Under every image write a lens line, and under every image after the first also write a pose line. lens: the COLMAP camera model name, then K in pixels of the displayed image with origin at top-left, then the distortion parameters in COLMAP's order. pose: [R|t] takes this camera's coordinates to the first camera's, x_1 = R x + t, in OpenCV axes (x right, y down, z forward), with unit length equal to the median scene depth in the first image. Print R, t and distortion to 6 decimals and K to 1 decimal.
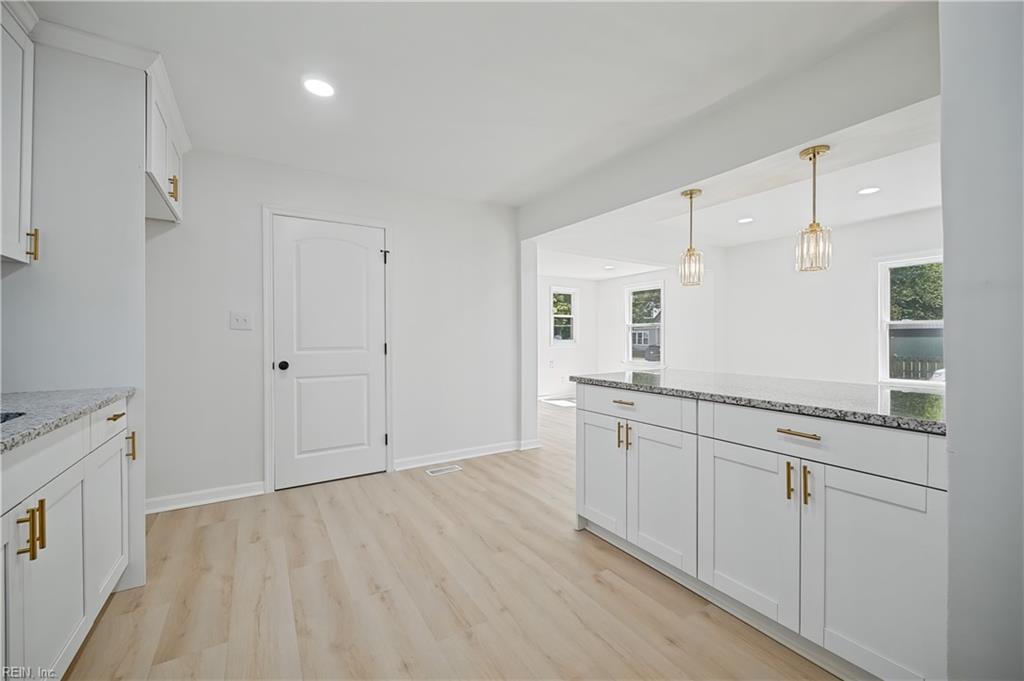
lens RADIAL K [[406.9, 0, 506.1], [0, 406.9, 336.6], [0, 0, 1]] dist [-0.004476, 0.001347]
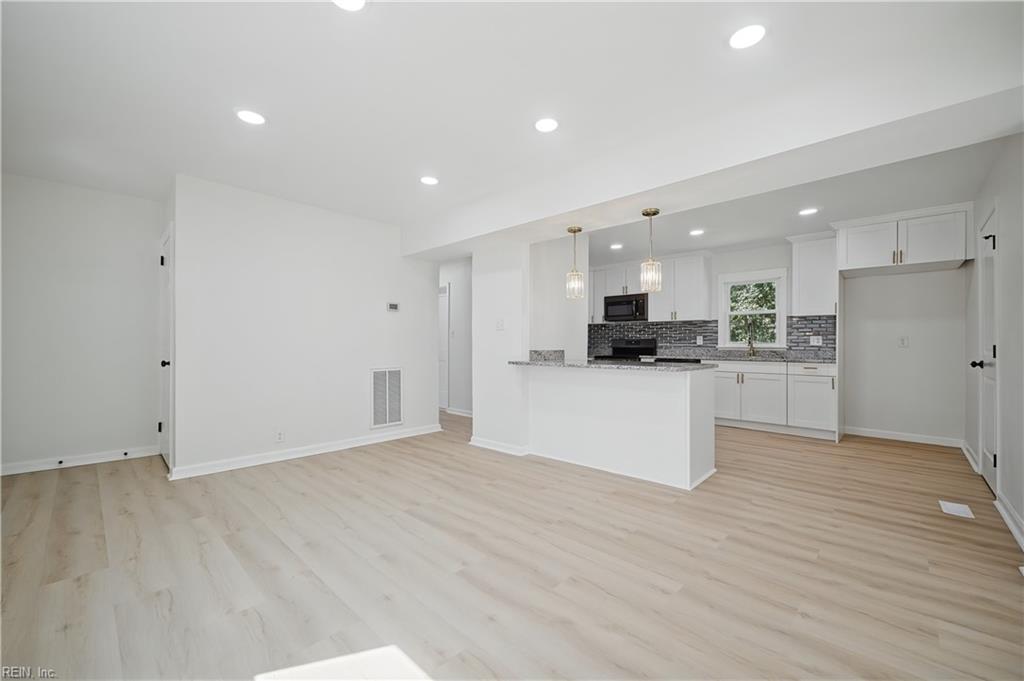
lens RADIAL K [[406.9, 0, 508.9], [0, 406.9, 342.1], [0, 0, 1]] dist [-0.004476, 0.001347]
pose [[-0.966968, -0.007939, -0.254773, 1.271856], [-0.006863, 0.999963, -0.005113, 0.029549], [0.254805, -0.003195, -0.966987, 2.245876]]
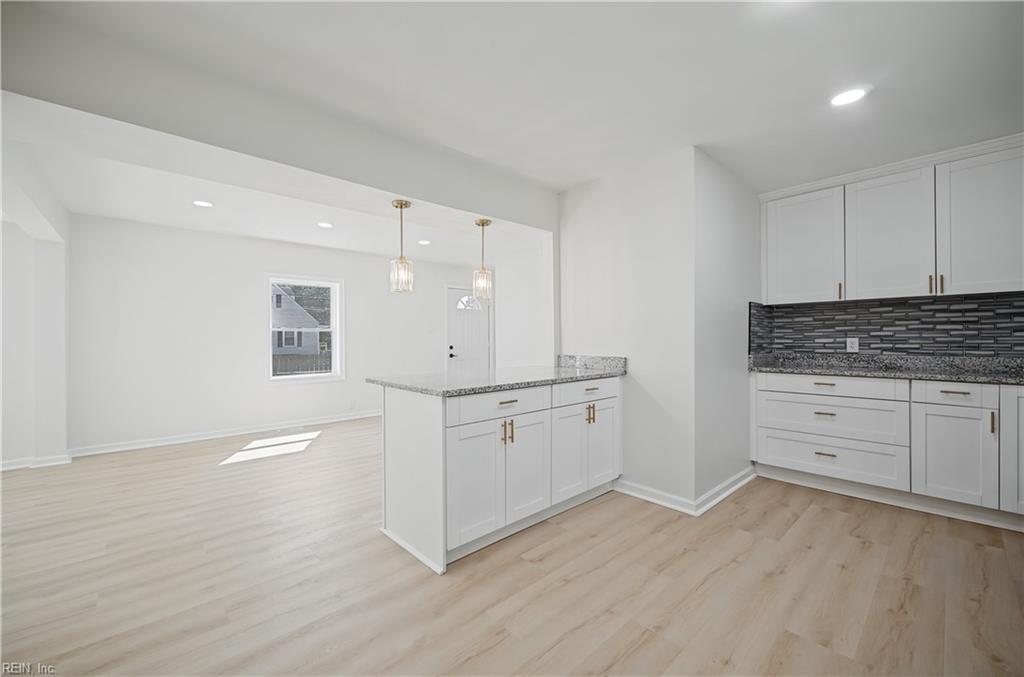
lens RADIAL K [[406.9, 0, 515.8], [0, 406.9, 337.7], [0, 0, 1]] dist [-0.004476, 0.001347]
pose [[-0.196546, -0.000061, 0.980495, -0.688459], [0.008224, 0.999965, 0.001711, -0.012005], [-0.980460, 0.008399, -0.196539, 1.027365]]
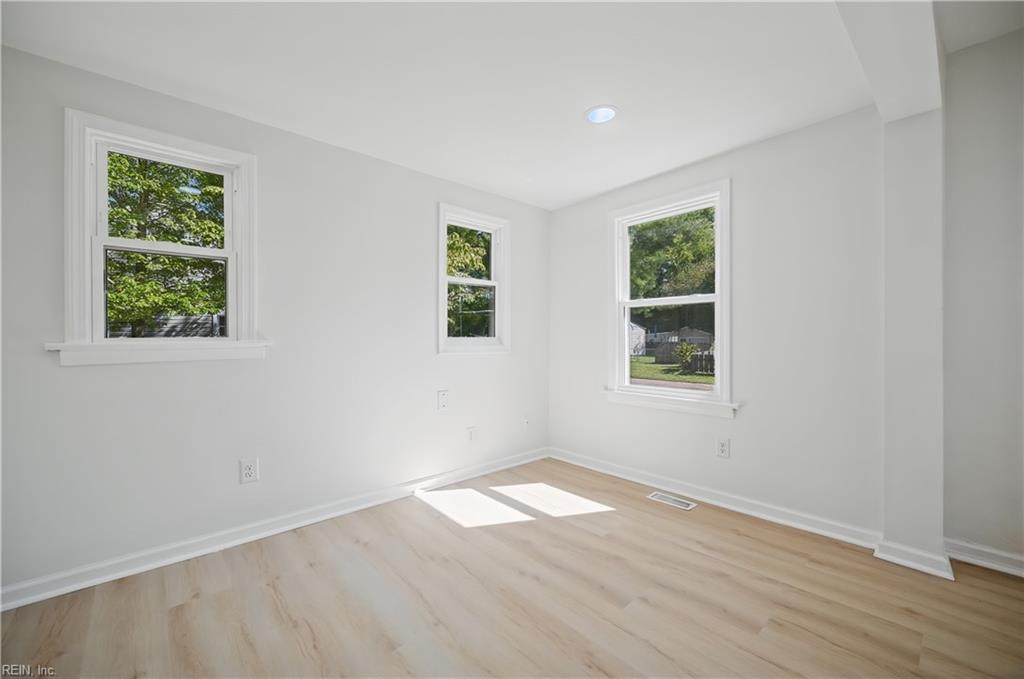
lens RADIAL K [[406.9, 0, 518.3], [0, 406.9, 342.5], [0, 0, 1]] dist [-0.004476, 0.001347]
pose [[0.981492, -0.005504, 0.191426, 0.337935], [0.004458, 0.999973, 0.005891, 0.030546], [-0.191453, -0.004929, 0.981489, 1.851479]]
